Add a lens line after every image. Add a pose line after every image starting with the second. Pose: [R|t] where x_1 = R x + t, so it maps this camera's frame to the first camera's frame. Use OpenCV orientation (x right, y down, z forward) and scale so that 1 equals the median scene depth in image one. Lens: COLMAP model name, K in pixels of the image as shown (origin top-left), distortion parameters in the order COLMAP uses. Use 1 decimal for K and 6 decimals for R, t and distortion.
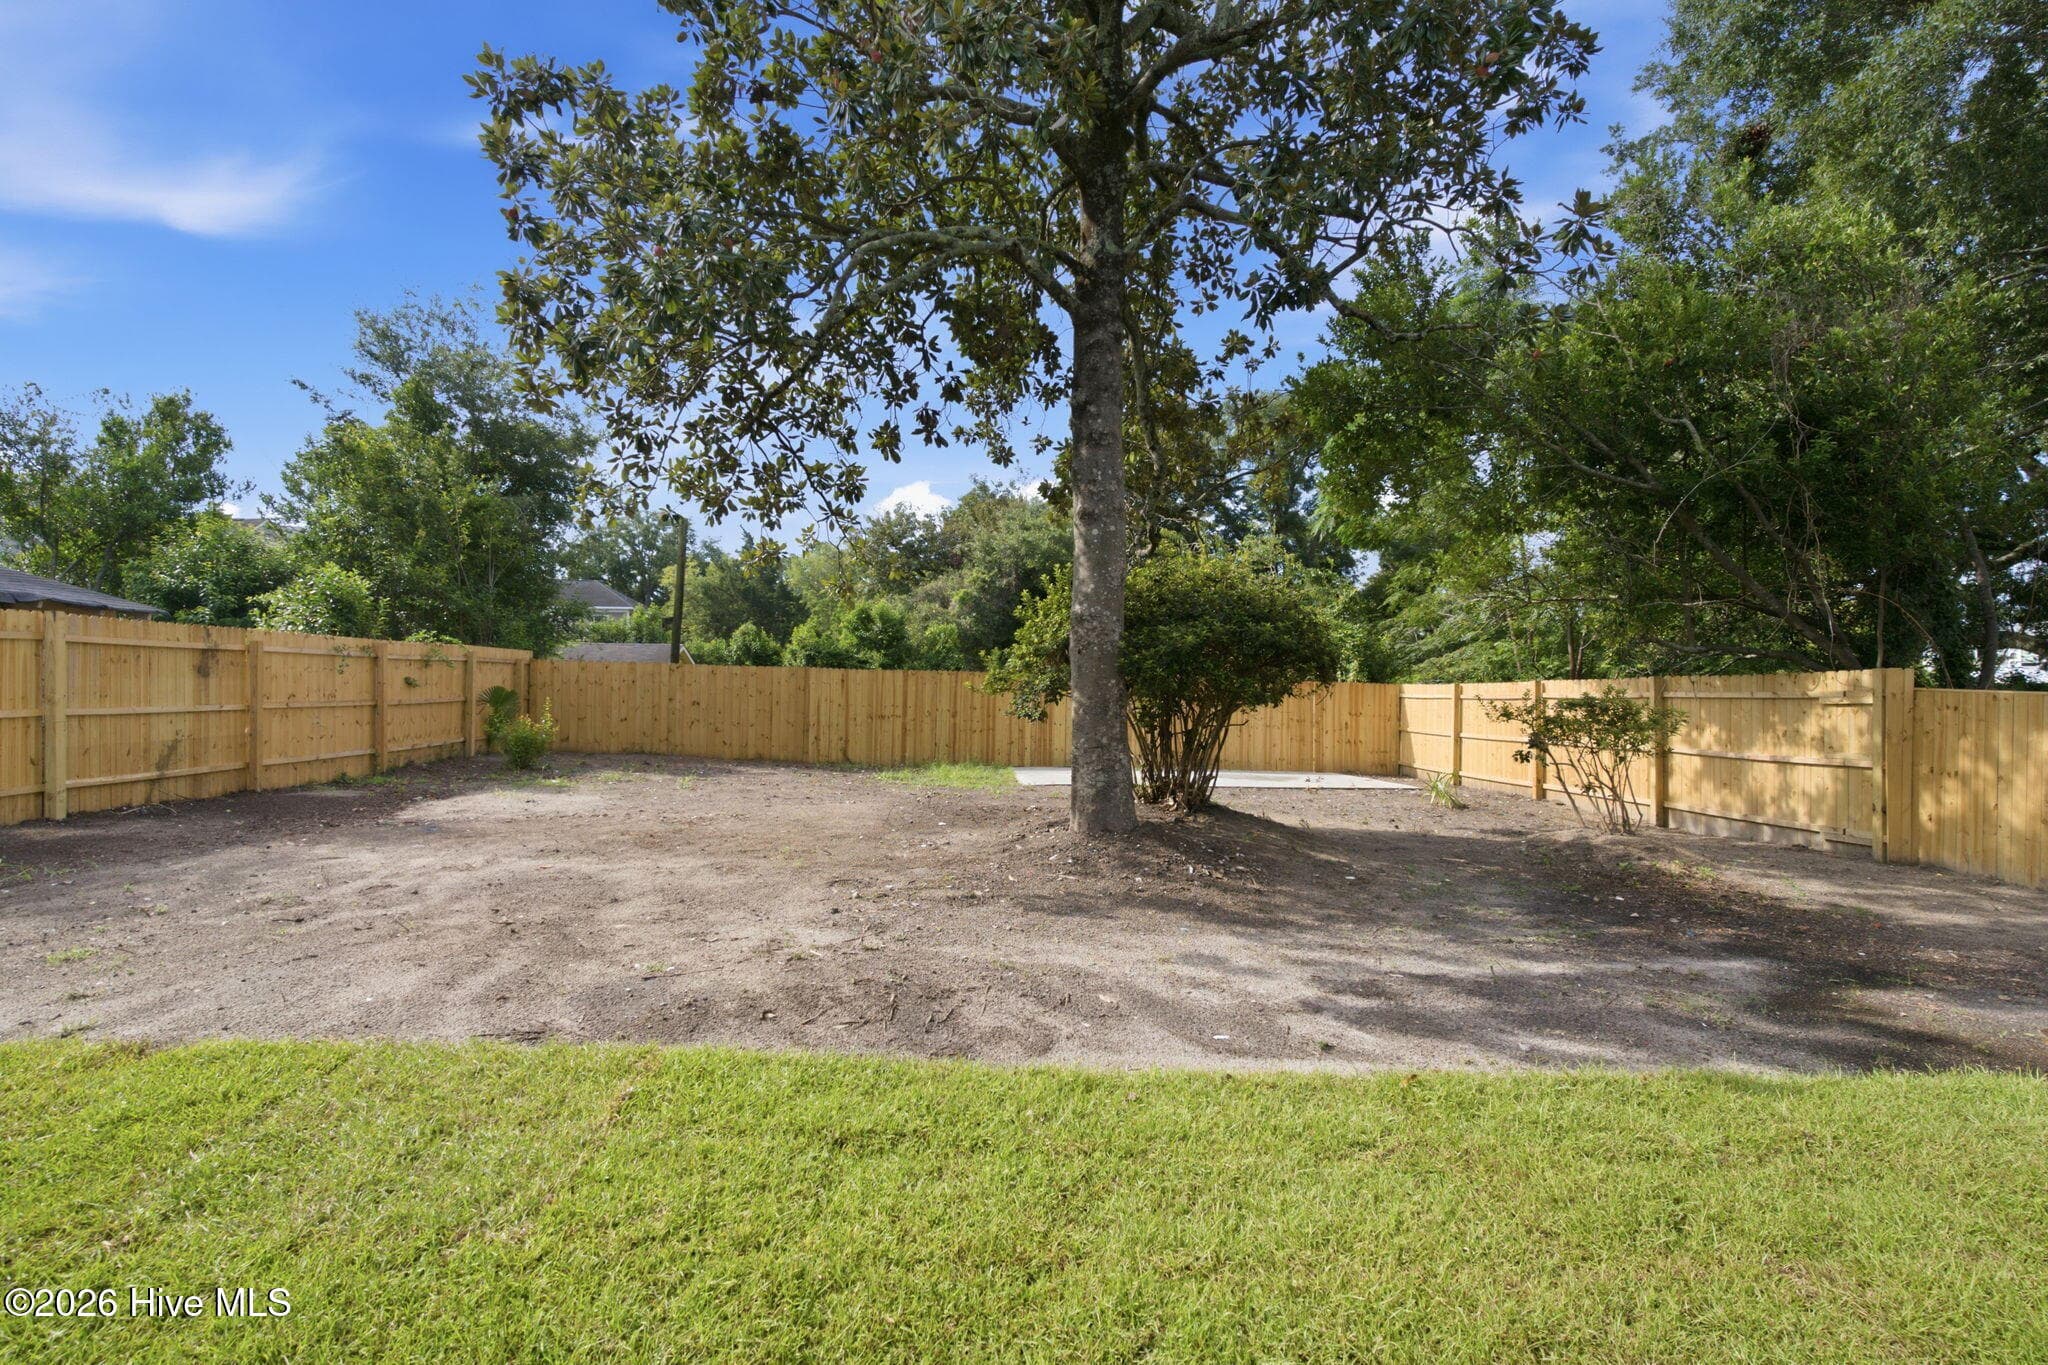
lens RADIAL K [[992.4, 0, 1038.9], [0, 992.4, 685.0], [0, 0, 1]] dist [-0.001268, 0.000191]
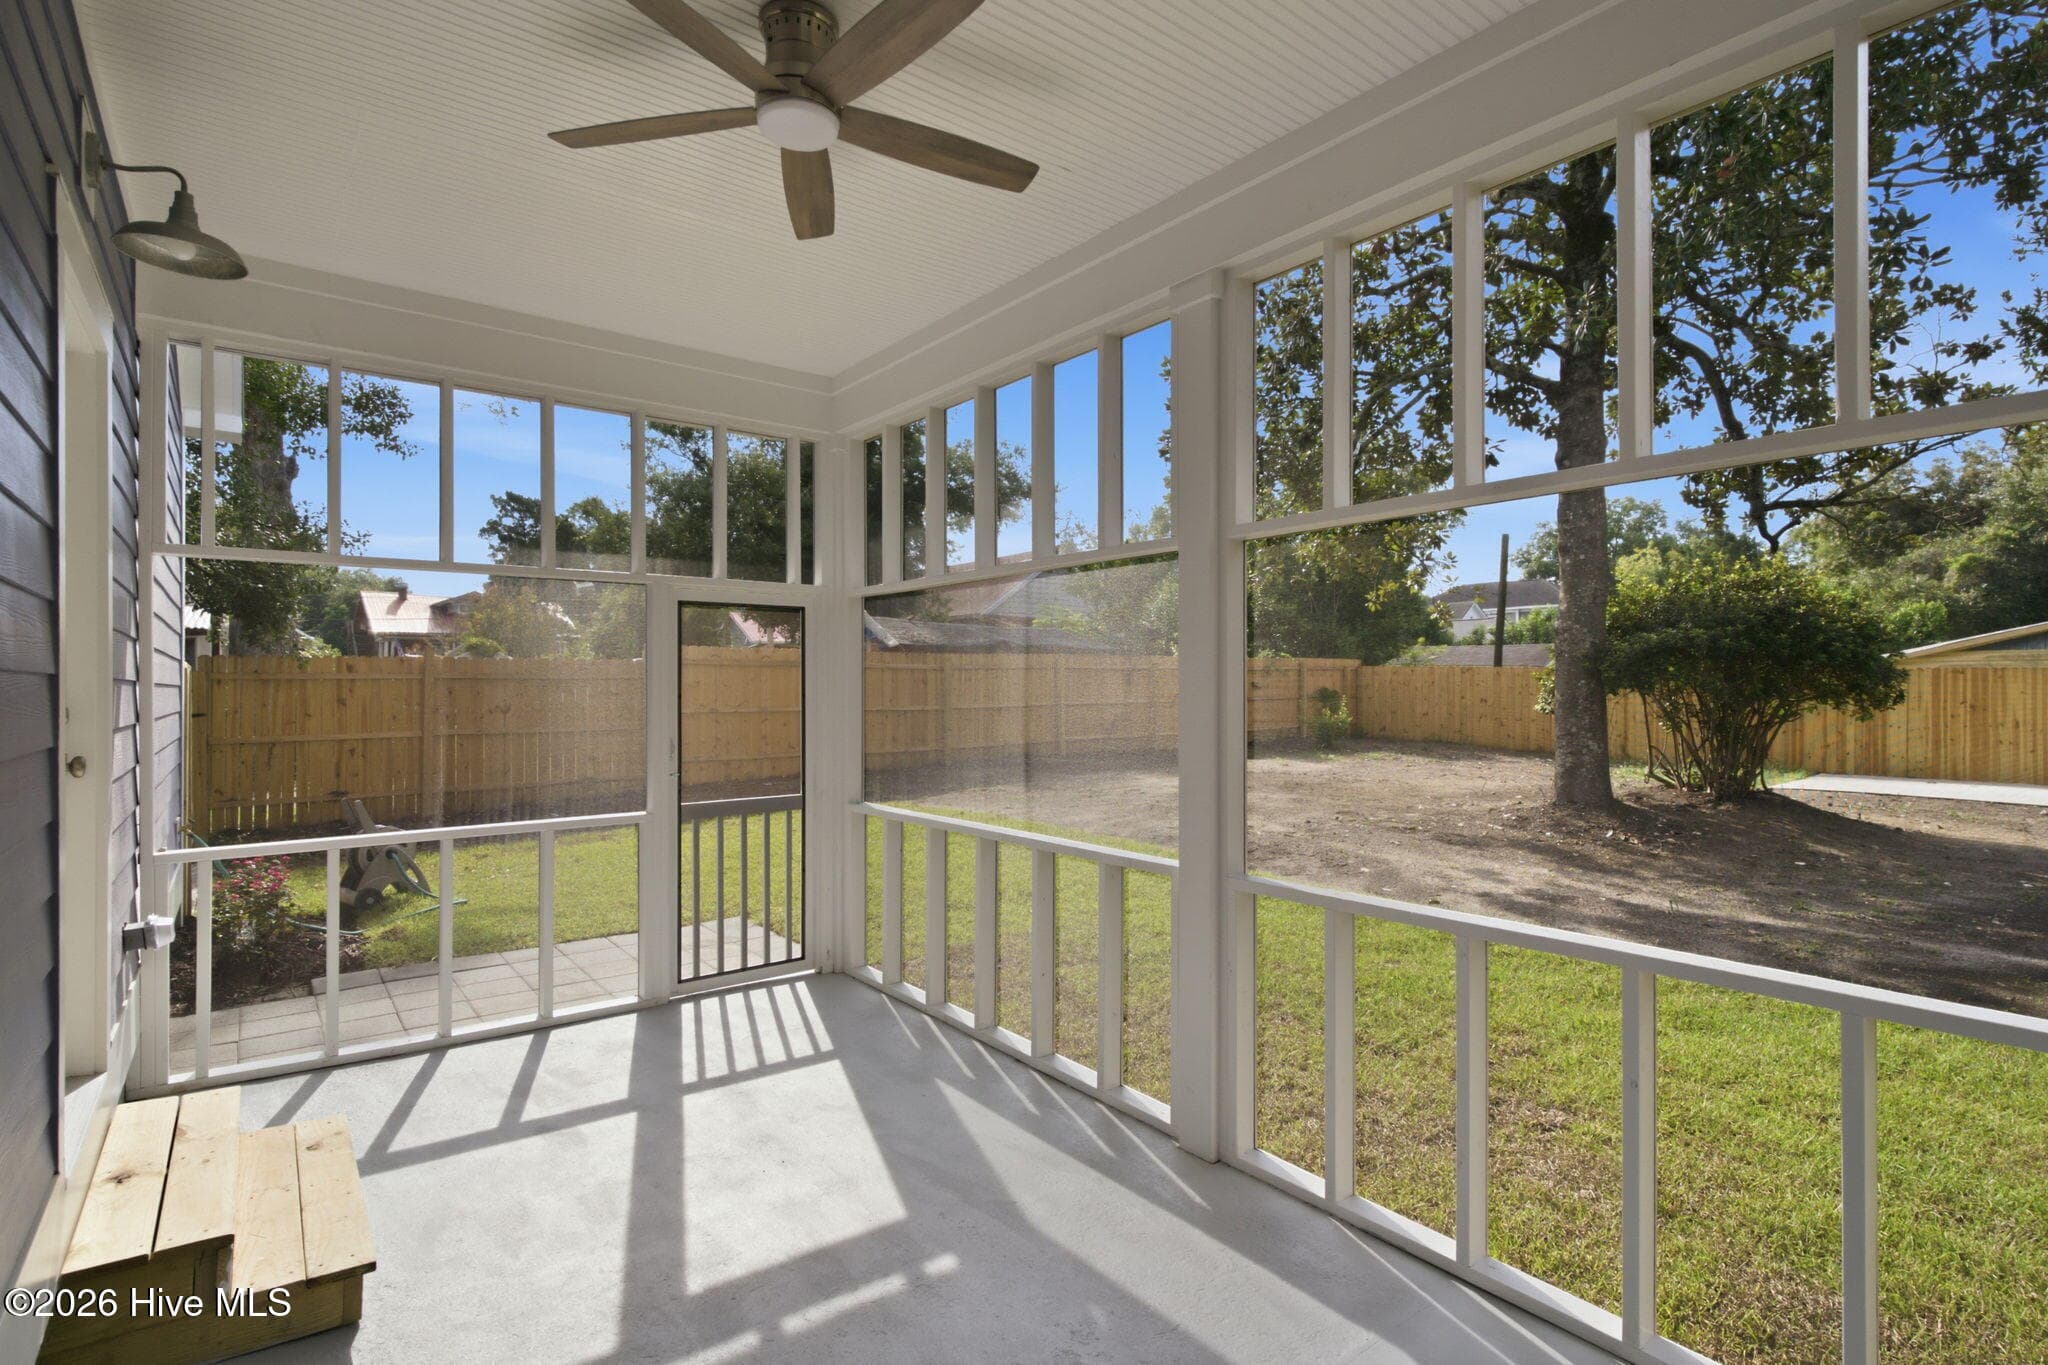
lens RADIAL K [[992.4, 0, 1008.8], [0, 992.4, 682.4], [0, 0, 1]] dist [-0.001268, 0.000191]
pose [[0.571600, -0.010831, -0.820461, 0.299256], [0.012303, 0.999914, -0.004628, -0.004387], [0.820440, -0.007449, 0.571684, -0.122797]]
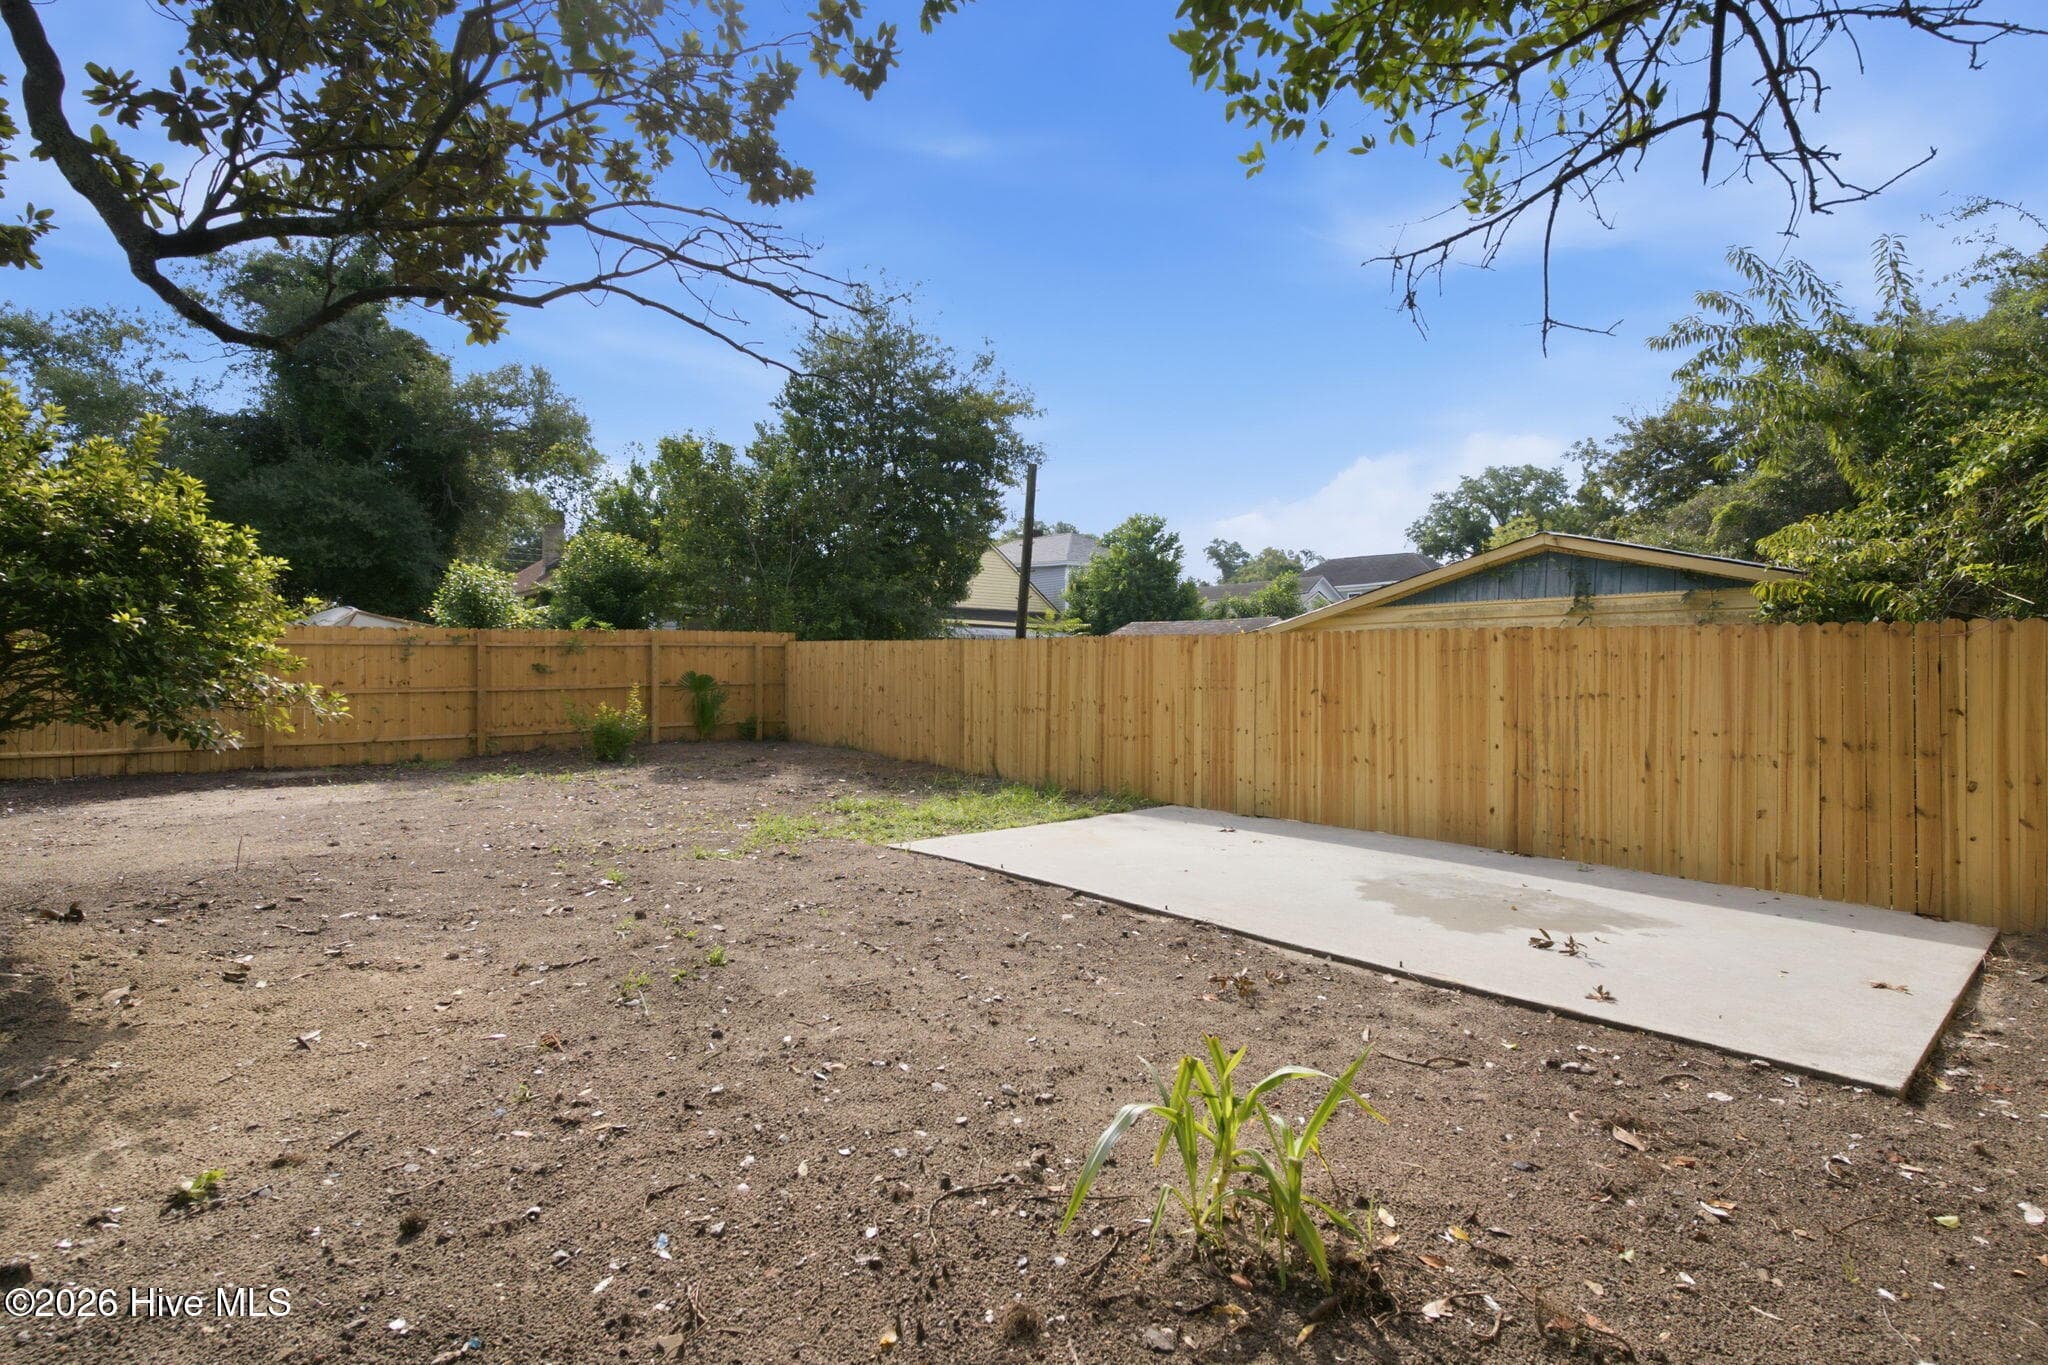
lens RADIAL K [[992.4, 0, 1025.8], [0, 992.4, 675.5], [0, 0, 1]] dist [-0.001268, 0.000191]
pose [[0.584495, -0.007413, -0.811363, 0.391575], [0.017166, 0.999847, 0.003231, 0.007552], [0.811216, -0.015816, 0.584533, 0.639829]]
